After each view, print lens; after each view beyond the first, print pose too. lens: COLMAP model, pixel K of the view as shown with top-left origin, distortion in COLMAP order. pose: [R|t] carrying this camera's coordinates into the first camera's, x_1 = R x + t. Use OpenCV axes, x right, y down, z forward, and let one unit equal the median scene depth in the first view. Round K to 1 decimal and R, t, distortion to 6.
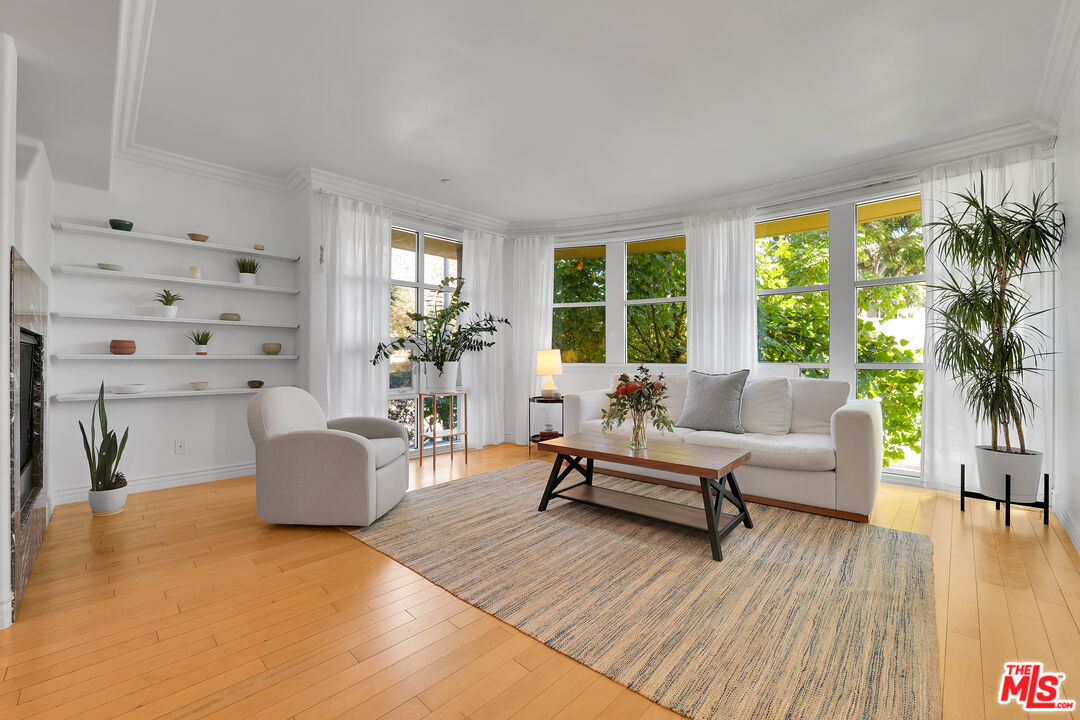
lens RADIAL K [[434.2, 0, 539.9], [0, 434.2, 357.8], [0, 0, 1]] dist [-0.013093, 0.000105]
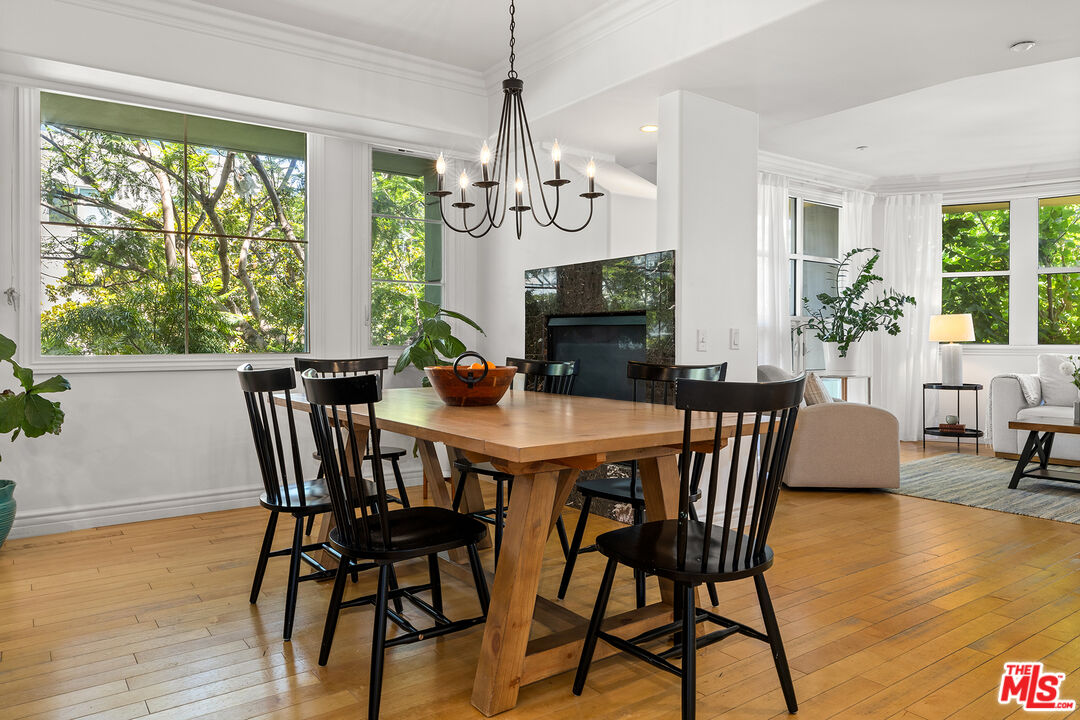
lens RADIAL K [[718.3, 0, 550.0], [0, 718.3, 363.3], [0, 0, 1]] dist [0.002372, -0.007138]
pose [[0.986841, 0.004725, -0.161625, -0.868542], [0.000773, 0.999424, 0.033936, 0.002498], [0.161693, -0.033614, 0.986269, -0.896291]]
